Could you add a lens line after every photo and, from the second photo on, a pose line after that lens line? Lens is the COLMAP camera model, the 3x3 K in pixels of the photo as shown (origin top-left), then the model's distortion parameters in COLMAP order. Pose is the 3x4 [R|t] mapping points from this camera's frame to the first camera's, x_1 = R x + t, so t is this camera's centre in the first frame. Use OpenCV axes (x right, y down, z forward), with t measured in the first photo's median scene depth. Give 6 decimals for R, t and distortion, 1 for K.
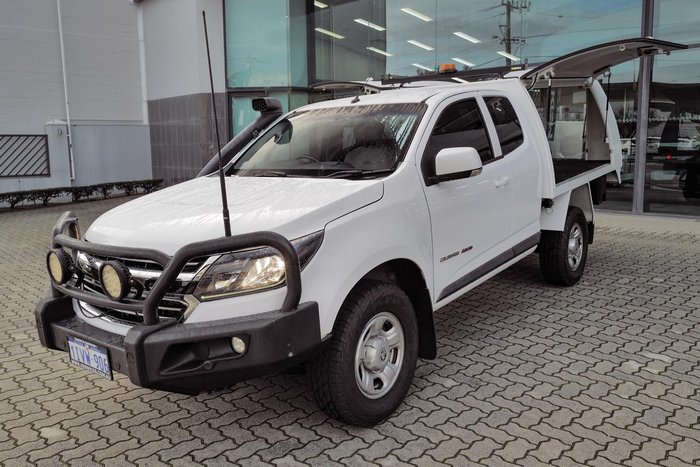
lens RADIAL K [[598.8, 0, 331.1], [0, 598.8, 212.2], [0, 0, 1]] dist [-0.007588, 0.006096]
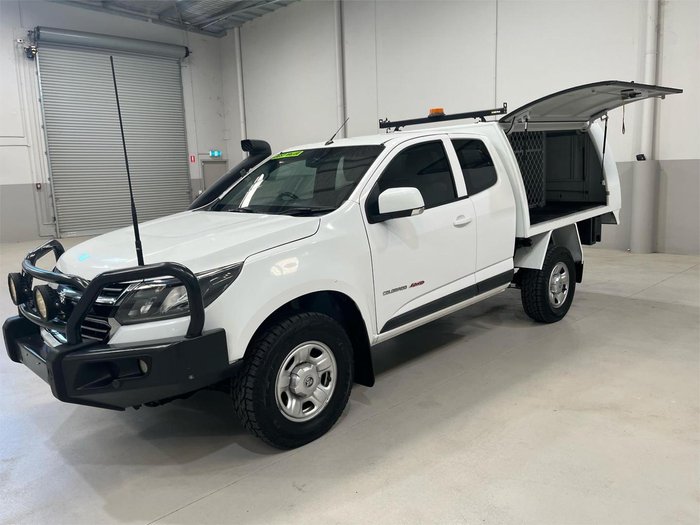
lens RADIAL K [[531.9, 0, 349.2], [0, 531.9, 257.4], [0, 0, 1]] dist [0.057520, -0.082480]
pose [[0.994454, 0.027414, -0.101538, 0.231230], [-0.024890, 0.999351, 0.026037, -0.007648], [0.102186, -0.023365, 0.994491, 0.056963]]
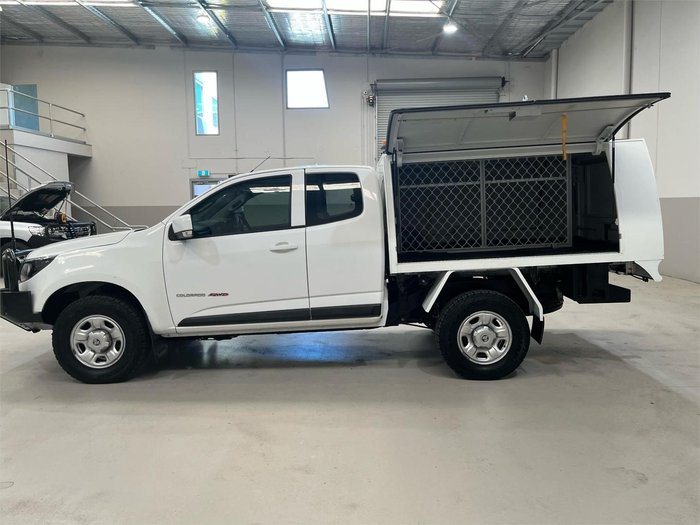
lens RADIAL K [[531.9, 0, 352.8], [0, 531.9, 256.6], [0, 0, 1]] dist [0.057520, -0.082480]
pose [[0.630234, 0.113429, -0.768075, 1.466156], [-0.121927, 0.991455, 0.046371, -0.122365], [0.766772, 0.064424, 0.638678, 0.555284]]
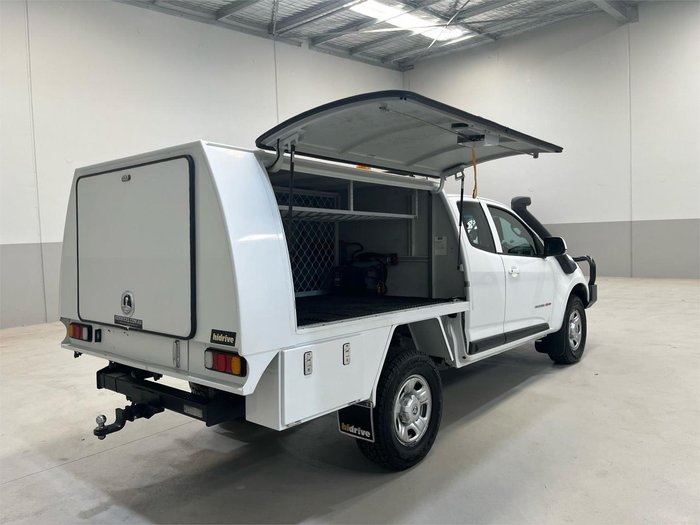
lens RADIAL K [[531.9, 0, 342.1], [0, 531.9, 257.2], [0, 0, 1]] dist [0.057520, -0.082480]
pose [[-0.996205, 0.081661, 0.030112, 0.345475], [0.085777, 0.979801, 0.180646, -0.416322], [-0.014752, 0.182543, -0.983087, 2.963577]]
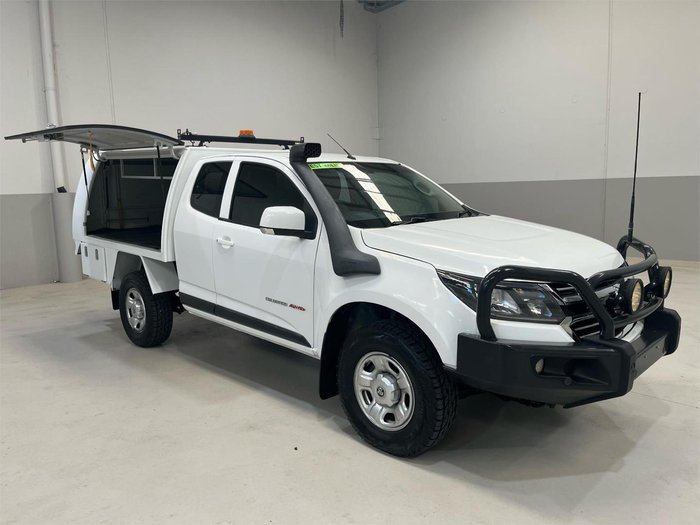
lens RADIAL K [[531.9, 0, 343.3], [0, 531.9, 258.1], [0, 0, 1]] dist [0.057520, -0.082480]
pose [[0.092116, -0.089437, 0.991724, -1.225454], [0.156410, 0.984894, 0.074293, -0.102399], [-0.983387, 0.148272, 0.104713, 1.212755]]
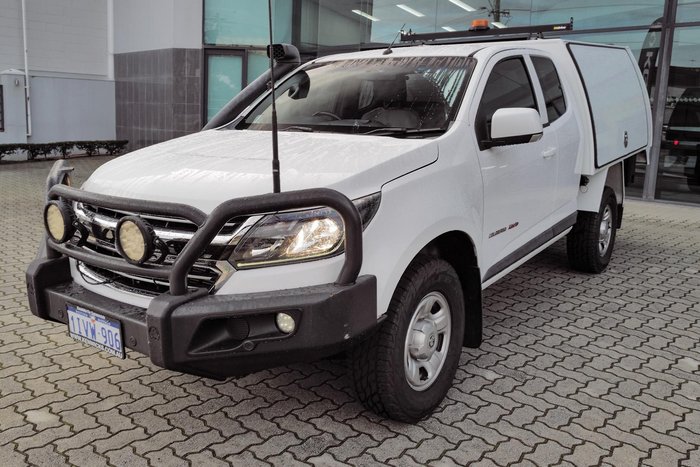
lens RADIAL K [[632.6, 0, 314.5], [0, 632.6, 202.0], [0, 0, 1]] dist [0.002211, -0.011636]
pose [[0.998402, 0.045465, 0.033558, -0.113857], [-0.046195, 0.998705, 0.021302, 0.024256], [-0.032546, -0.022818, 0.999210, 0.088831]]
